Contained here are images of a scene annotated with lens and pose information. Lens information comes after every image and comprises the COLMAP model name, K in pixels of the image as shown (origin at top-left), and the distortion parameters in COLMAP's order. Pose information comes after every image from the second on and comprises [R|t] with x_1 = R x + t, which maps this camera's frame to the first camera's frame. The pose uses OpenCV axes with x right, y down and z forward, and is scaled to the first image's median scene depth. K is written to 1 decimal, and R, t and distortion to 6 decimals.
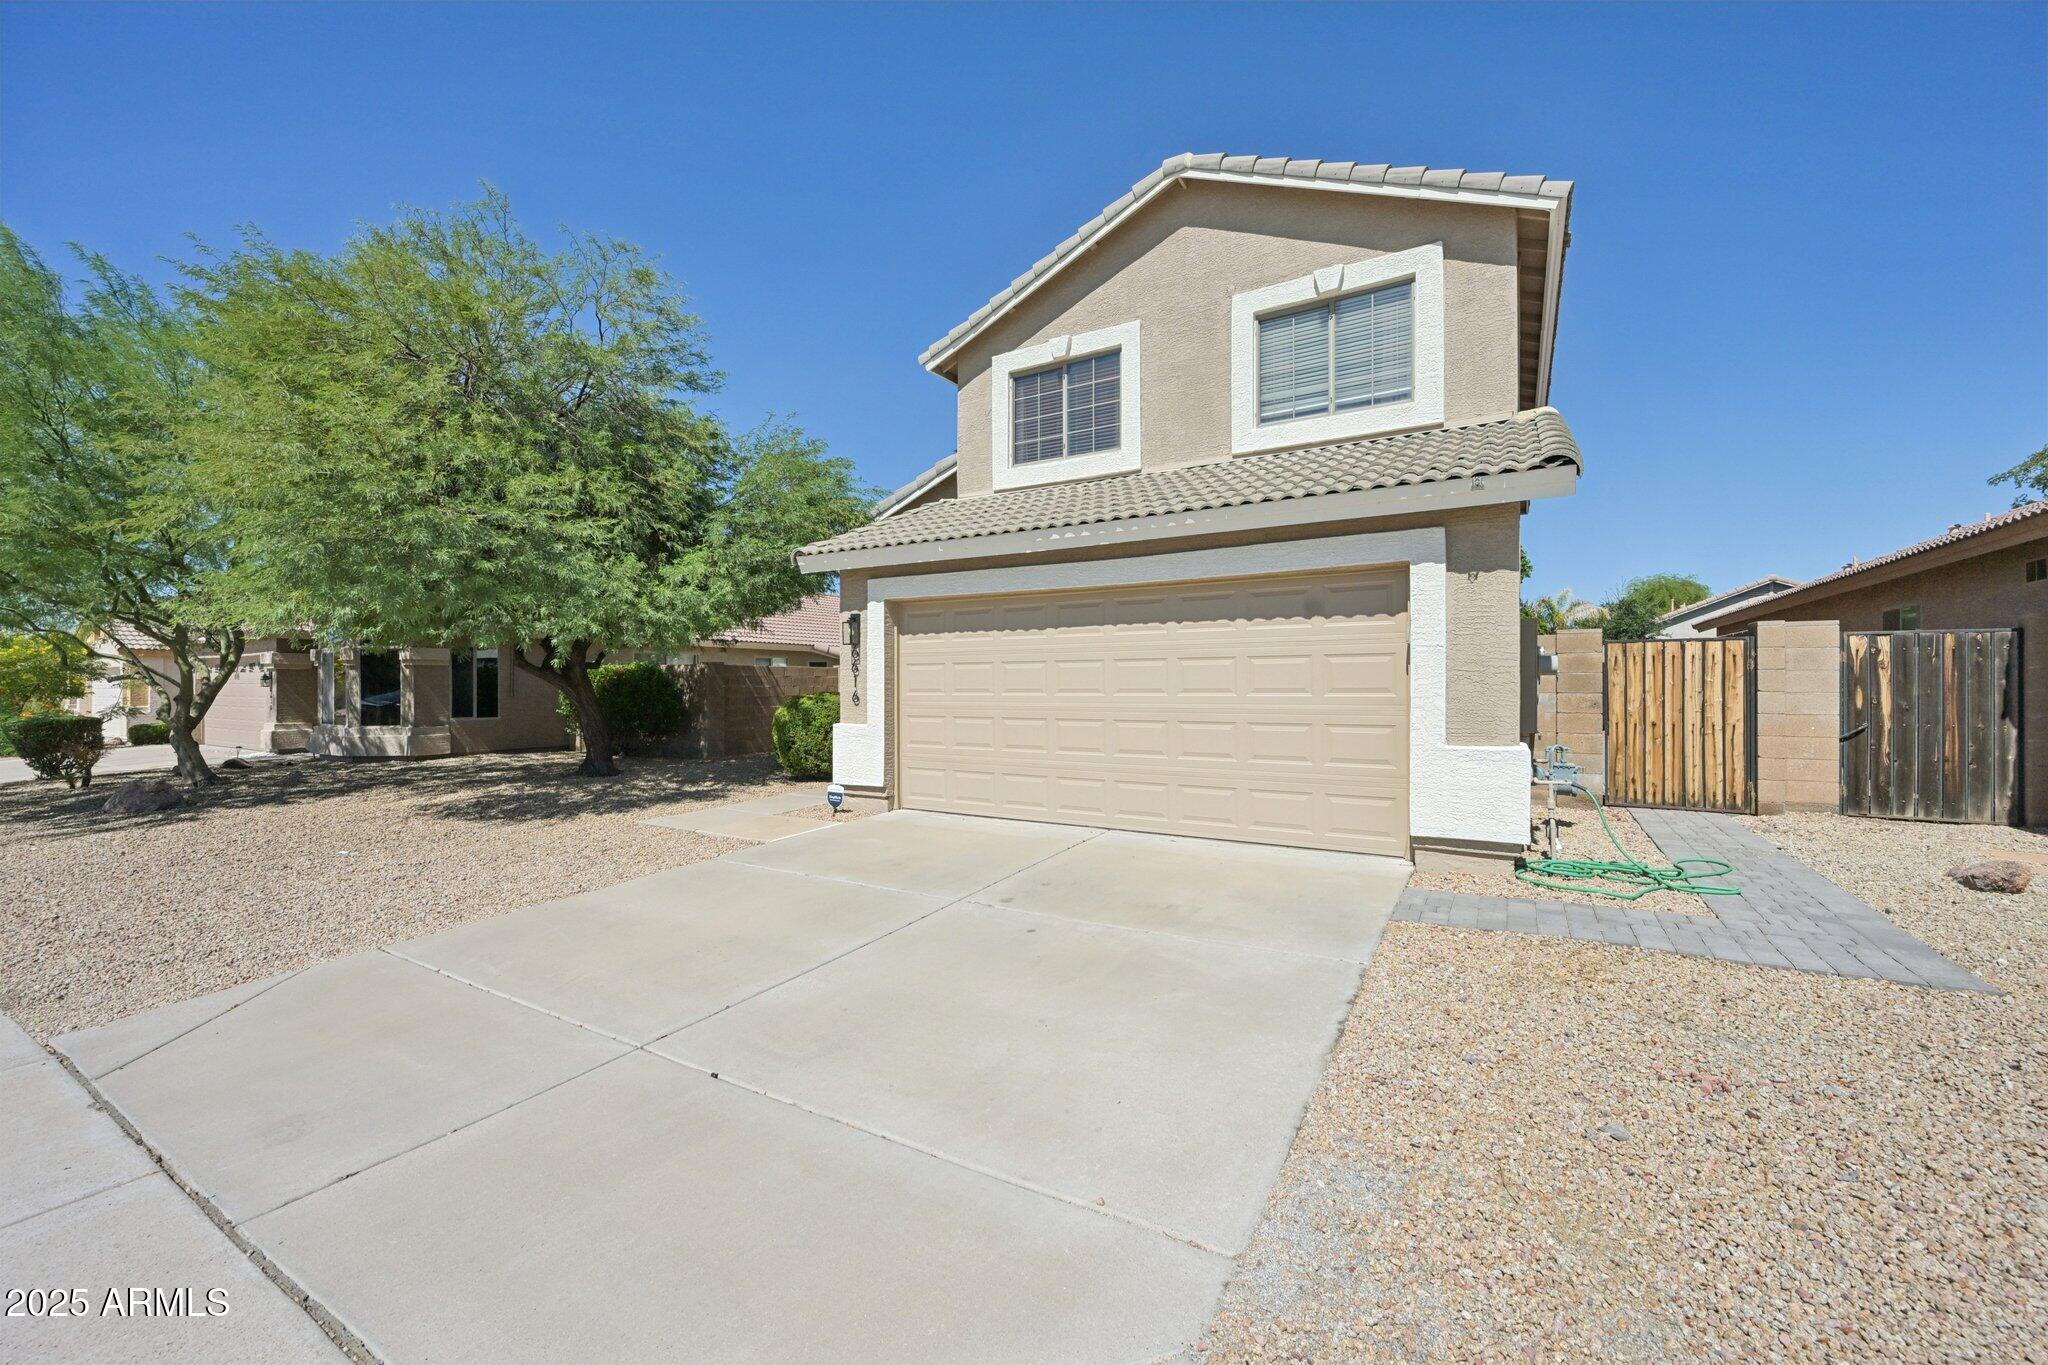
lens RADIAL K [[800.4, 0, 1024.0], [0, 800.4, 682.5], [0, 0, 1]] dist [0.000492, 0.000086]
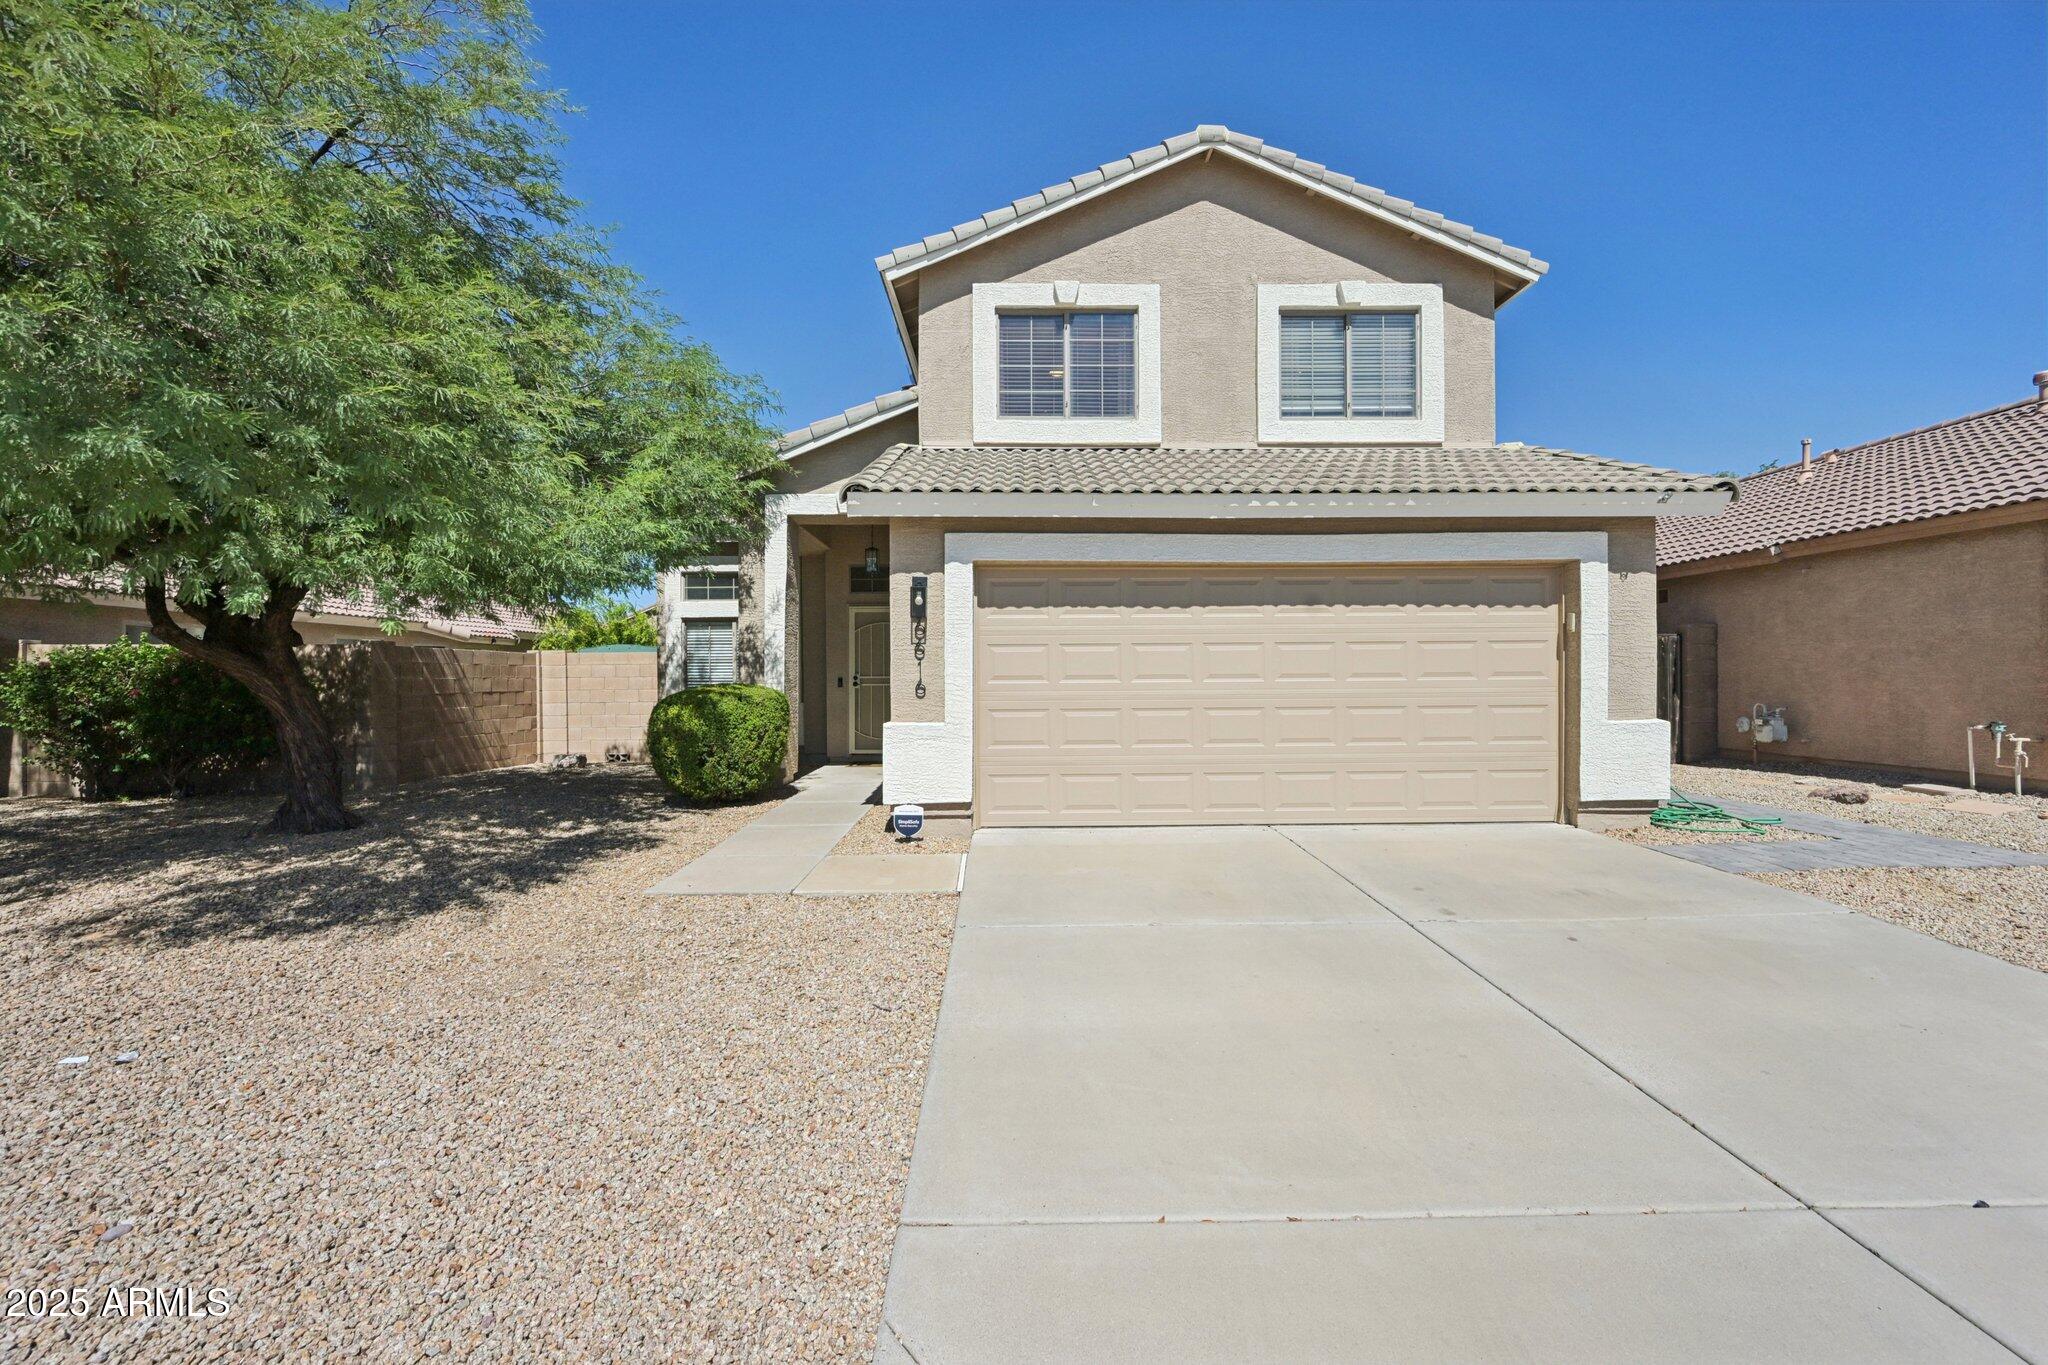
lens RADIAL K [[803.5, 0, 1022.3], [0, 803.5, 676.9], [0, 0, 1]] dist [-0.000284, 0.000086]
pose [[0.846754, -0.002952, 0.531976, -0.529800], [0.002765, 0.999996, 0.001148, 0.007817], [-0.531977, 0.000499, 0.846759, 0.303904]]
